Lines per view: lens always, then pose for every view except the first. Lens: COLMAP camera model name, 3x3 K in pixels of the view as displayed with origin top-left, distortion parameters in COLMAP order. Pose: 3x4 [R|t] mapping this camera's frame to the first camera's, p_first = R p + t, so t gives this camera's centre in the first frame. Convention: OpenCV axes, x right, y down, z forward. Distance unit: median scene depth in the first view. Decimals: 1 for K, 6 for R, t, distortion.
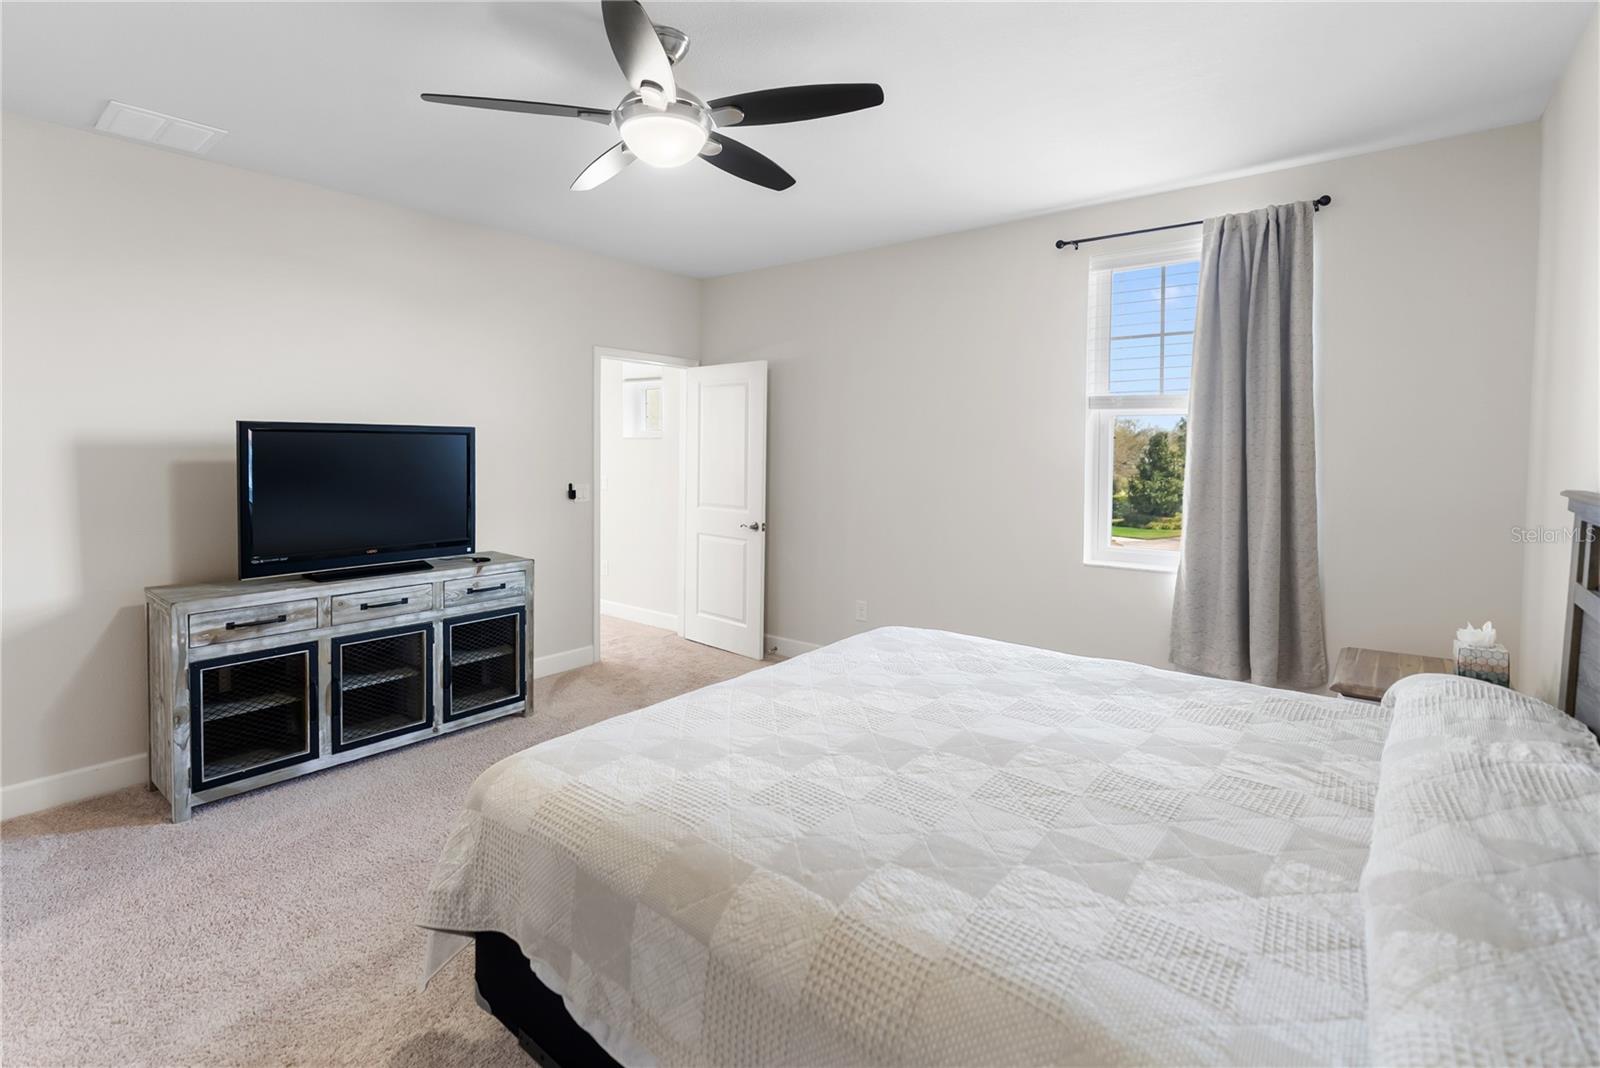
lens RADIAL K [[746.9, 0, 800.5], [0, 746.9, 477.5], [0, 0, 1]] dist [-0.003725, -0.000532]
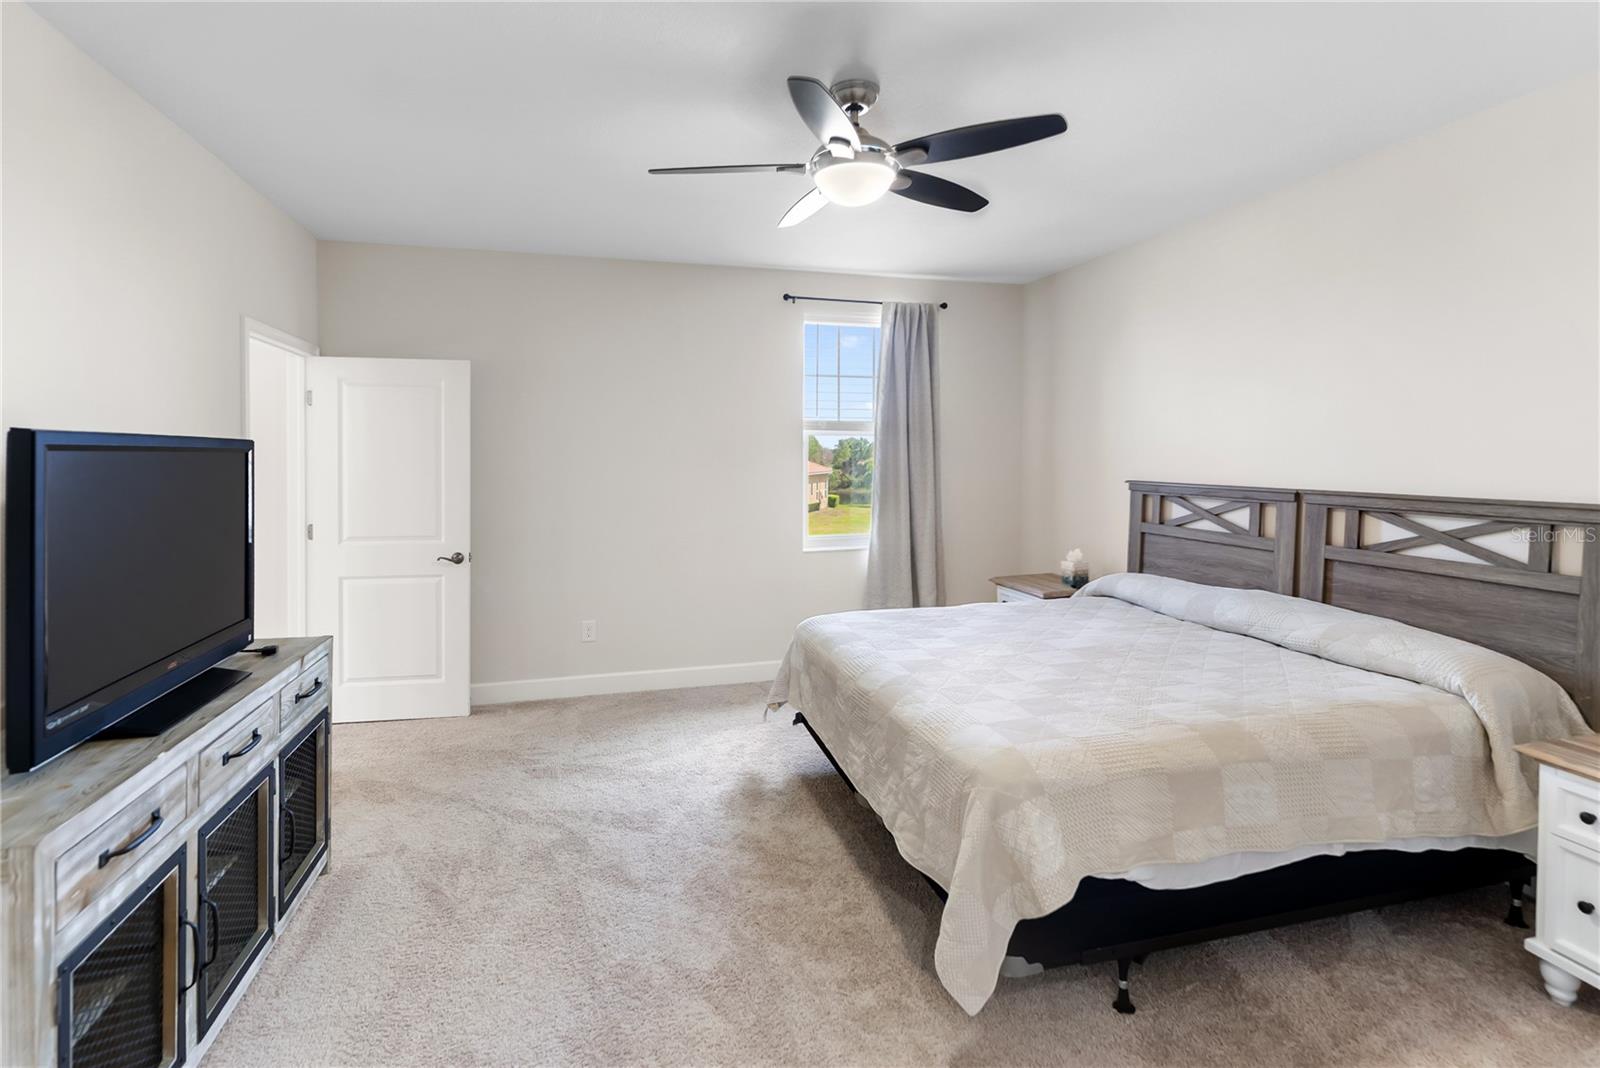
lens RADIAL K [[761.6, 0, 798.0], [0, 761.6, 444.1], [0, 0, 1]] dist [0.000516, -0.000847]
pose [[0.590903, -0.001056, 0.806742, -0.769380], [0.033020, 0.999193, -0.022878, -0.041921], [-0.806066, 0.040157, 0.590461, 0.274739]]
